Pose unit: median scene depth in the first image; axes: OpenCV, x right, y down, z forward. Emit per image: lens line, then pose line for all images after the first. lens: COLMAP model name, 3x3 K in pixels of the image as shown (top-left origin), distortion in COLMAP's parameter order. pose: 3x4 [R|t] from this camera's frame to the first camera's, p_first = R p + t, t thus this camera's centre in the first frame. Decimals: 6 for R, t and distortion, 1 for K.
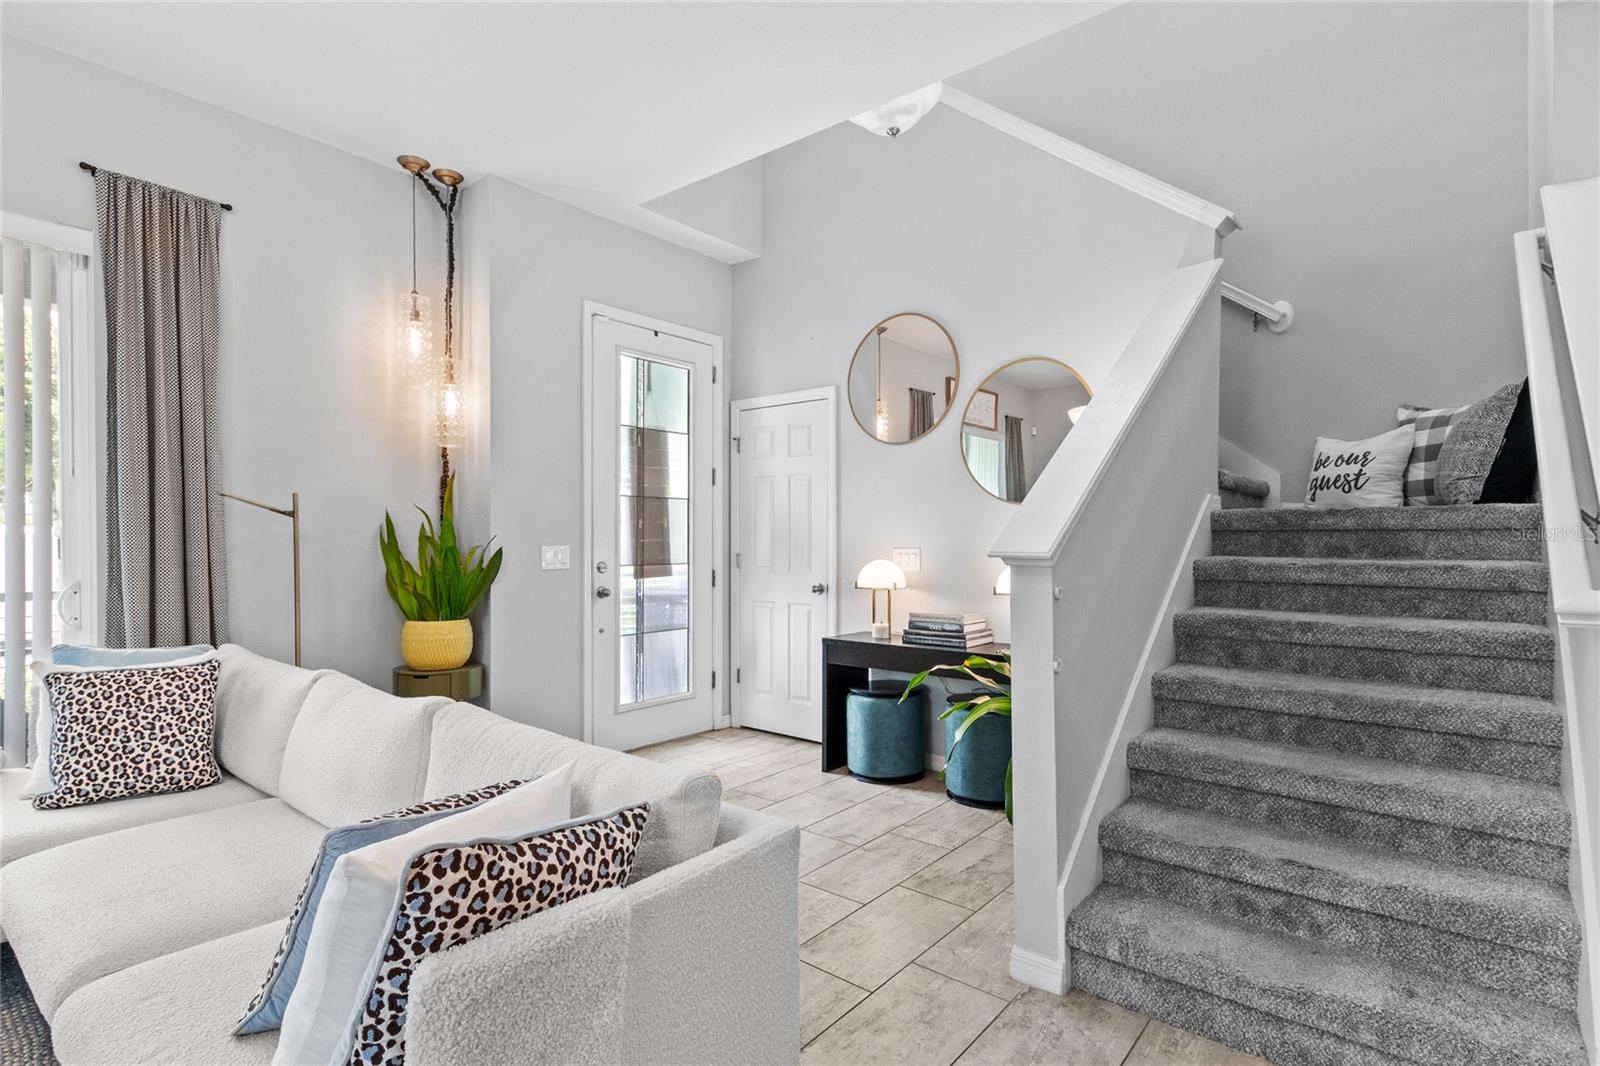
lens RADIAL K [[788.4, 0, 800.5], [0, 788.4, 546.7], [0, 0, 1]] dist [0.007089, 0.001412]
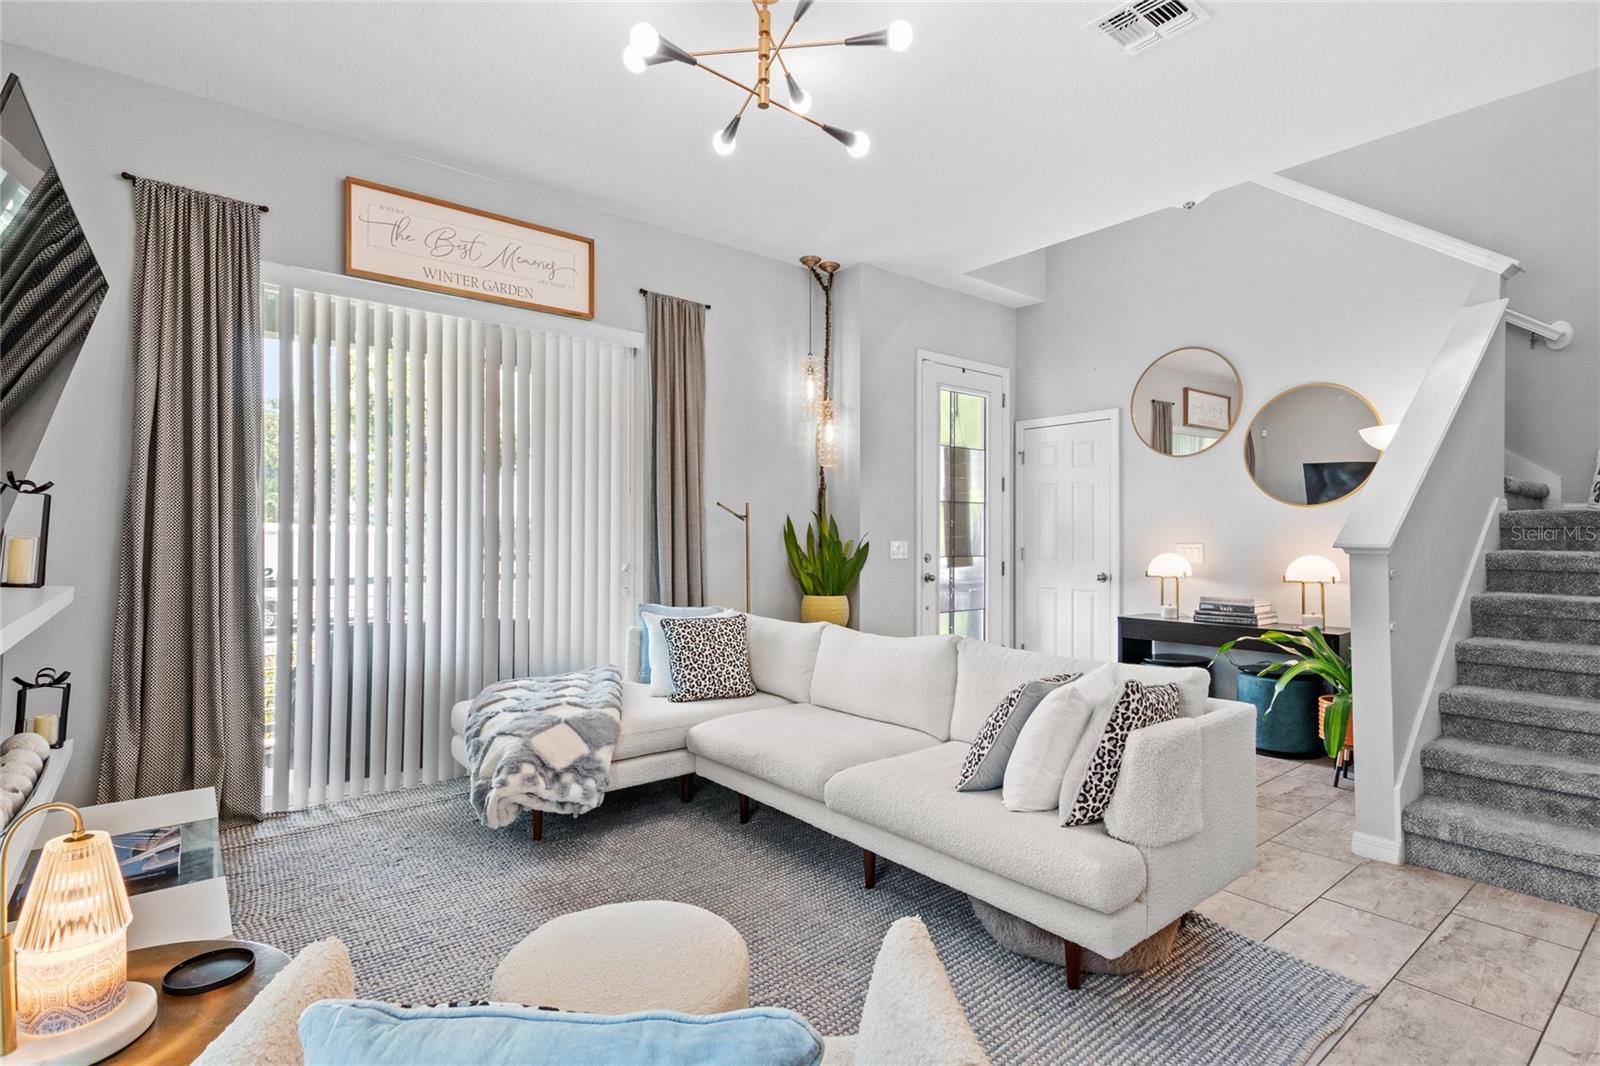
lens RADIAL K [[782.1, 0, 799.0], [0, 782.1, 533.8], [0, 0, 1]] dist [0.012982, -0.004334]
pose [[0.980034, 0.000492, -0.198831, -0.275098], [-0.003372, 0.999894, -0.014147, 0.007445], [0.198803, 0.014535, 0.979932, -0.367408]]
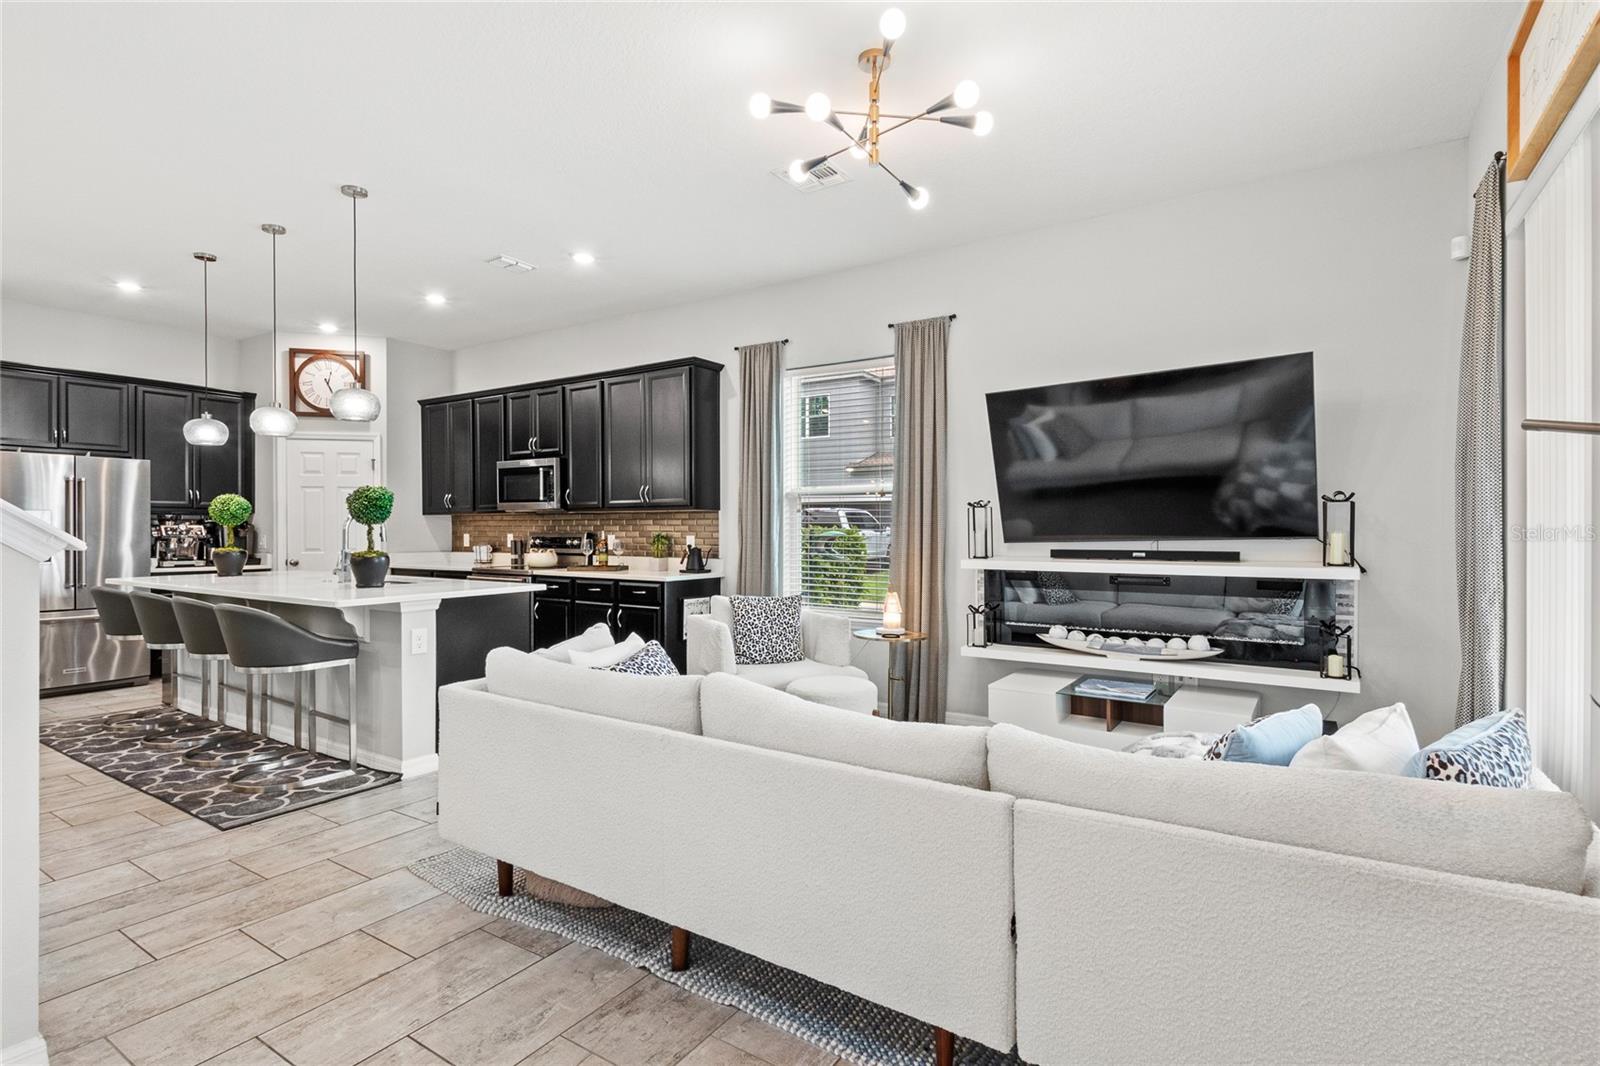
lens RADIAL K [[776.2, 0, 797.0], [0, 776.2, 530.1], [0, 0, 1]] dist [0.012391, -0.002684]
pose [[-0.993583, -0.001626, -0.113094, -0.271213], [-0.003124, 0.999910, 0.013071, -0.012535], [0.113062, 0.013340, -0.993498, 1.268940]]
